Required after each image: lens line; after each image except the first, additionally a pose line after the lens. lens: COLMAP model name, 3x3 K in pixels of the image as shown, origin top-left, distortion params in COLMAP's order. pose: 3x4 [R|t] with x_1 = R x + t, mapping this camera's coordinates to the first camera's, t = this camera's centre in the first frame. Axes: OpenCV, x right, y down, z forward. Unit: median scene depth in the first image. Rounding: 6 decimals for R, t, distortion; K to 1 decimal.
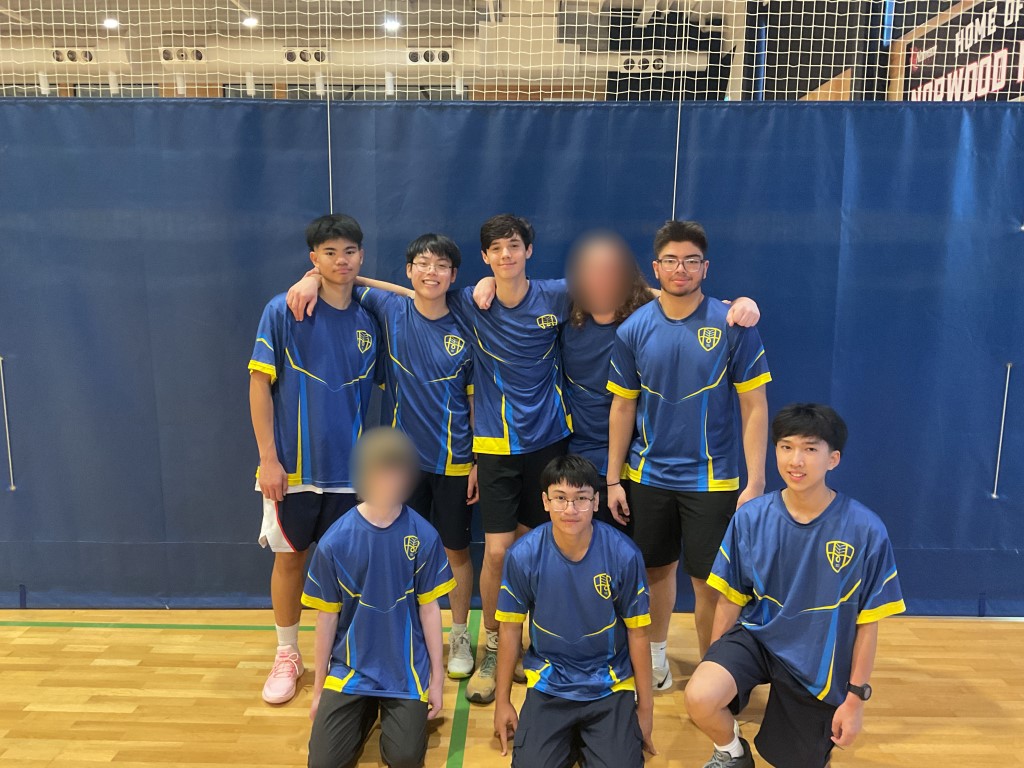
lens RADIAL K [[864.6, 0, 507.0], [0, 864.6, 378.5], [0, 0, 1]] dist [0.045989, -0.041475]
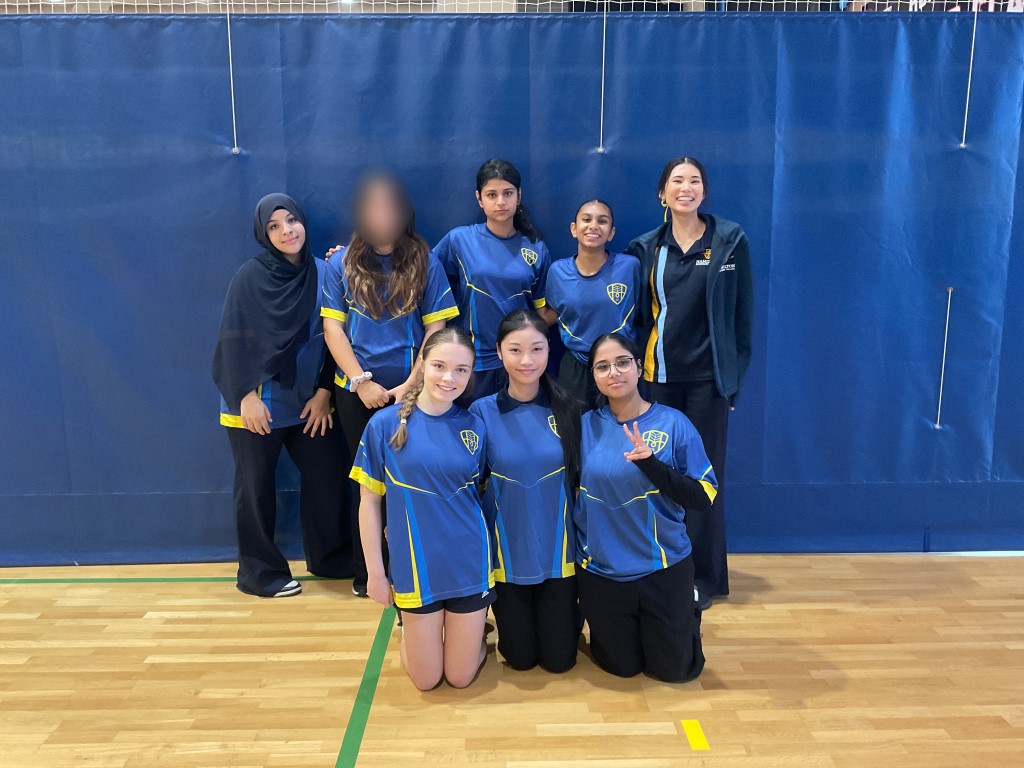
lens RADIAL K [[864.6, 0, 520.3], [0, 864.6, 389.7], [0, 0, 1]] dist [0.045989, -0.041475]
pose [[0.999372, -0.019331, 0.029701, 0.070895], [0.018730, 0.999617, 0.020382, 0.070065], [-0.030083, -0.019813, 0.999351, 0.046440]]
